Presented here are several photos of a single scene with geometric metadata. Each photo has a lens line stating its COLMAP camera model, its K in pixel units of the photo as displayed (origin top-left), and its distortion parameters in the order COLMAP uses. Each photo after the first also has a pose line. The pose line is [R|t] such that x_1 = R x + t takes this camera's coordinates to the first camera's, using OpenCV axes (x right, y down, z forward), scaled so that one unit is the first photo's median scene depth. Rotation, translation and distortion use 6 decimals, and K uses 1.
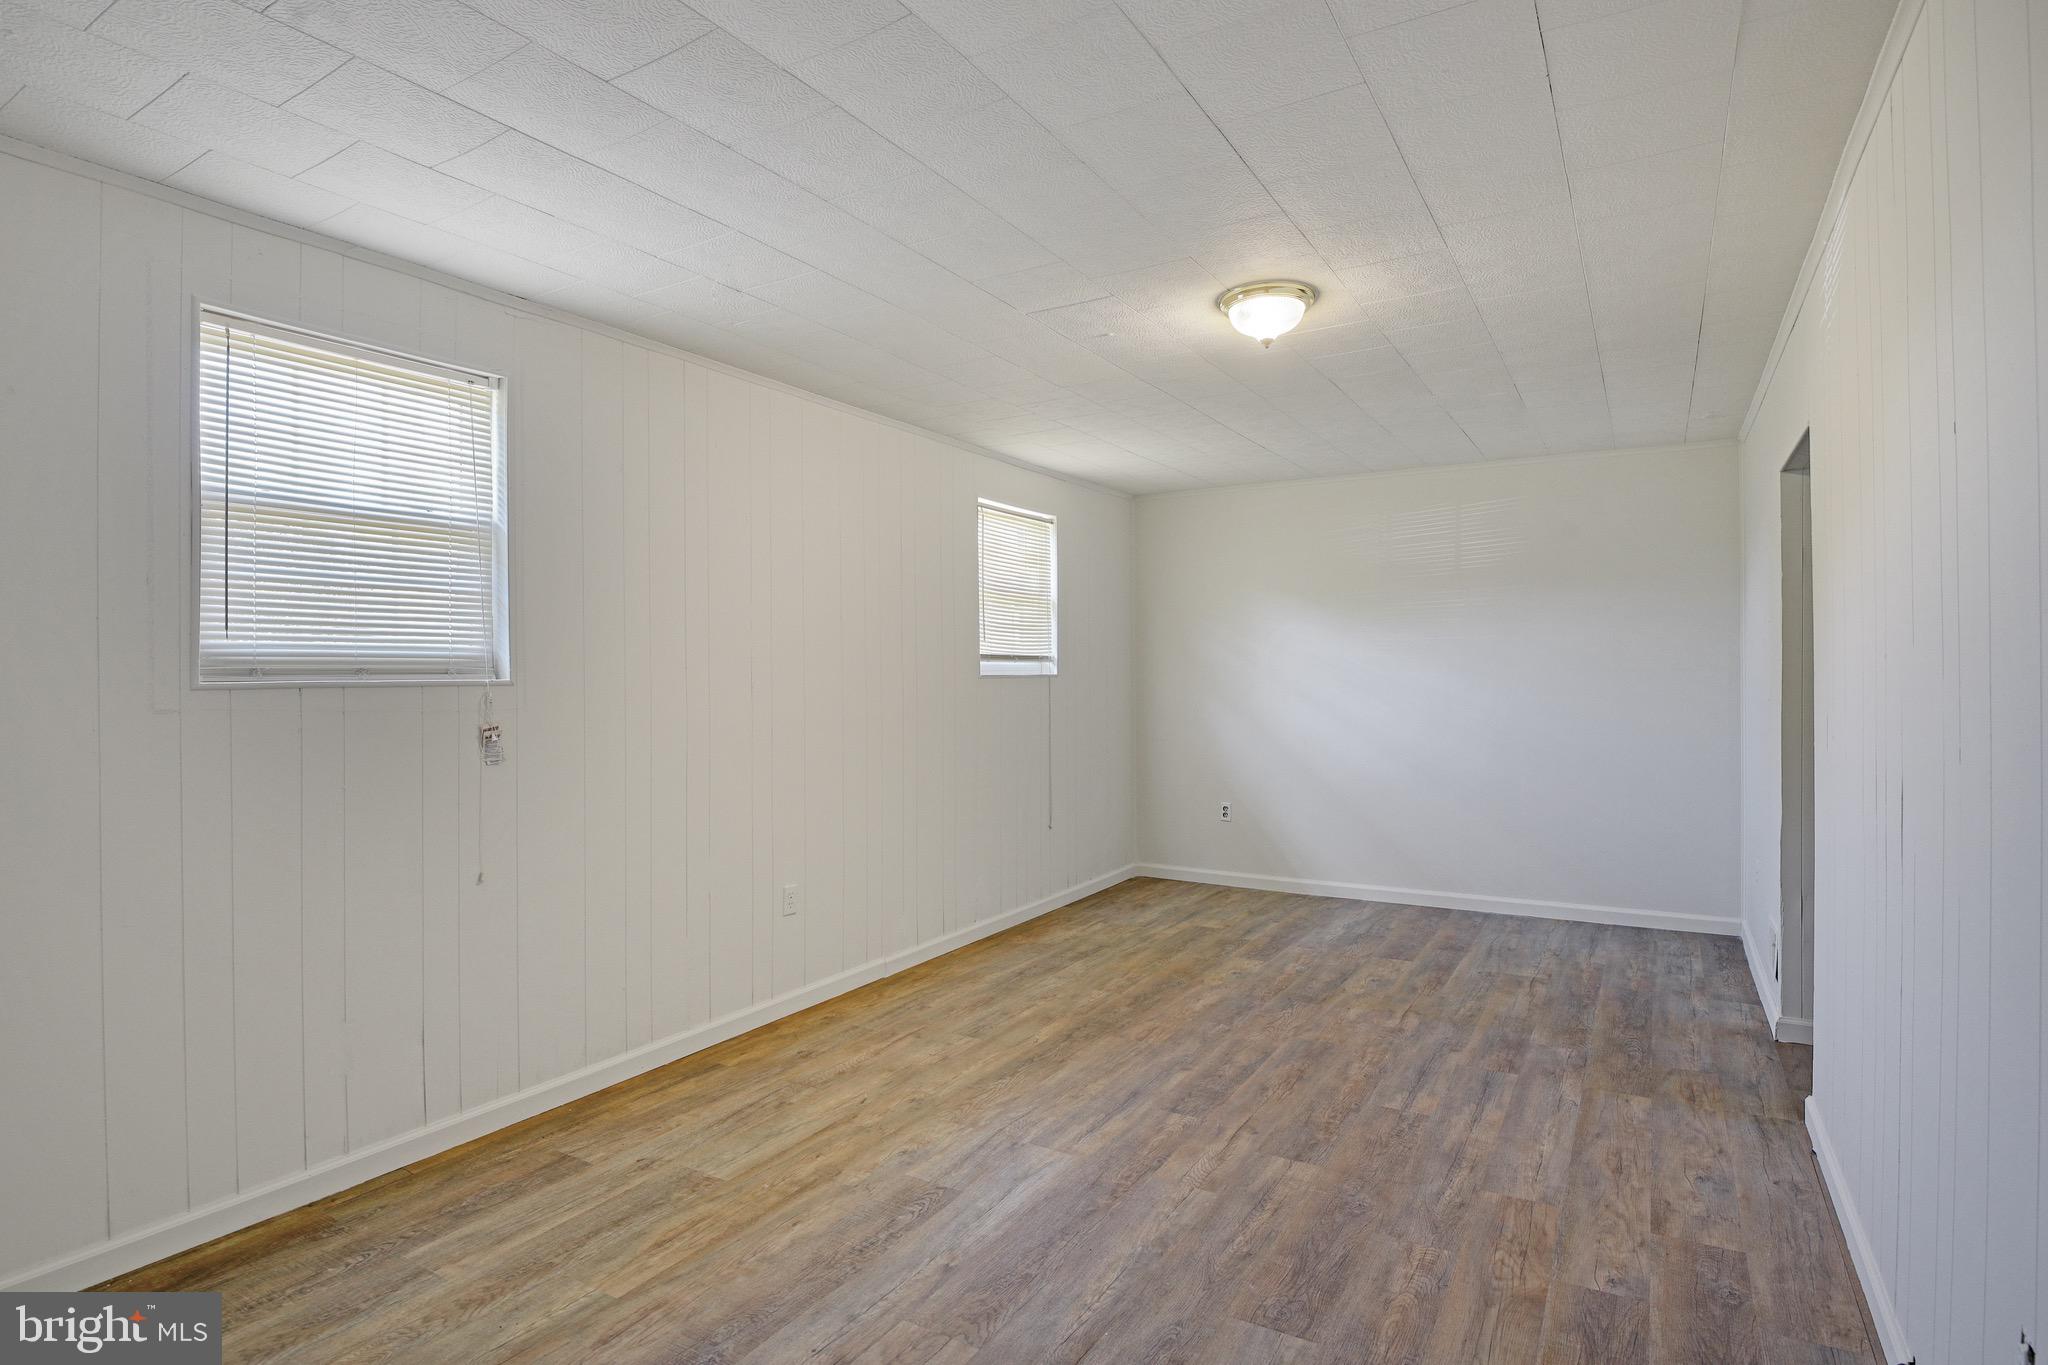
lens RADIAL K [[1027.6, 0, 1023.9], [0, 1027.6, 670.1], [0, 0, 1]] dist [-0.049219, -0.001295]
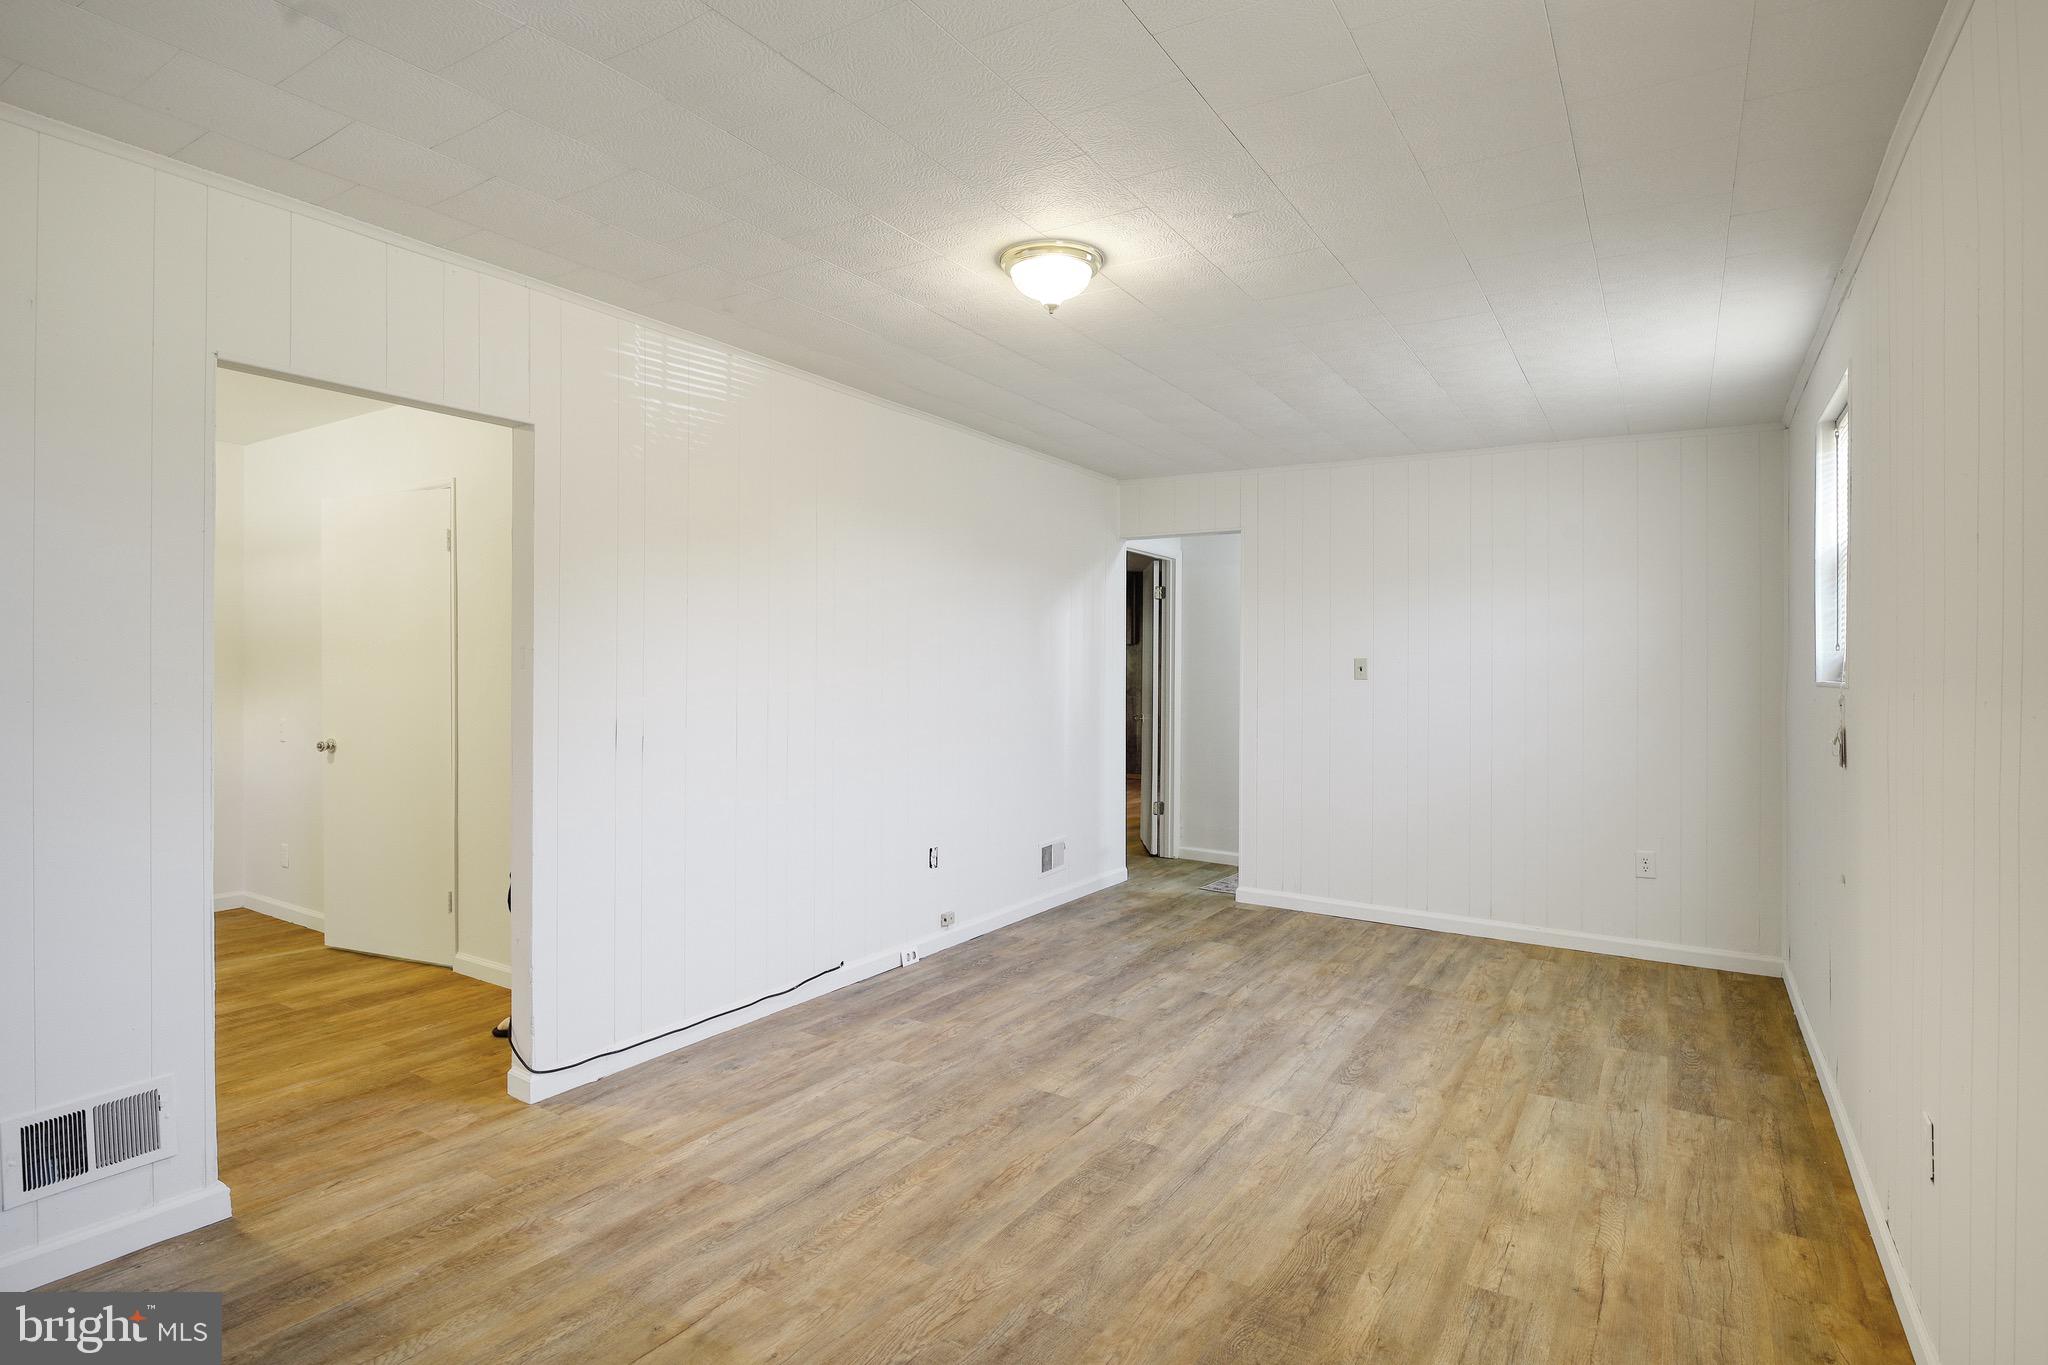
lens RADIAL K [[1027.6, 0, 1023.9], [0, 1027.6, 670.1], [0, 0, 1]] dist [-0.049219, -0.001295]
pose [[-0.999862, -0.005633, 0.015611, 0.266067], [-0.005649, 0.999984, -0.000991, 0.007230], [-0.015606, -0.001079, -0.999878, 2.022464]]
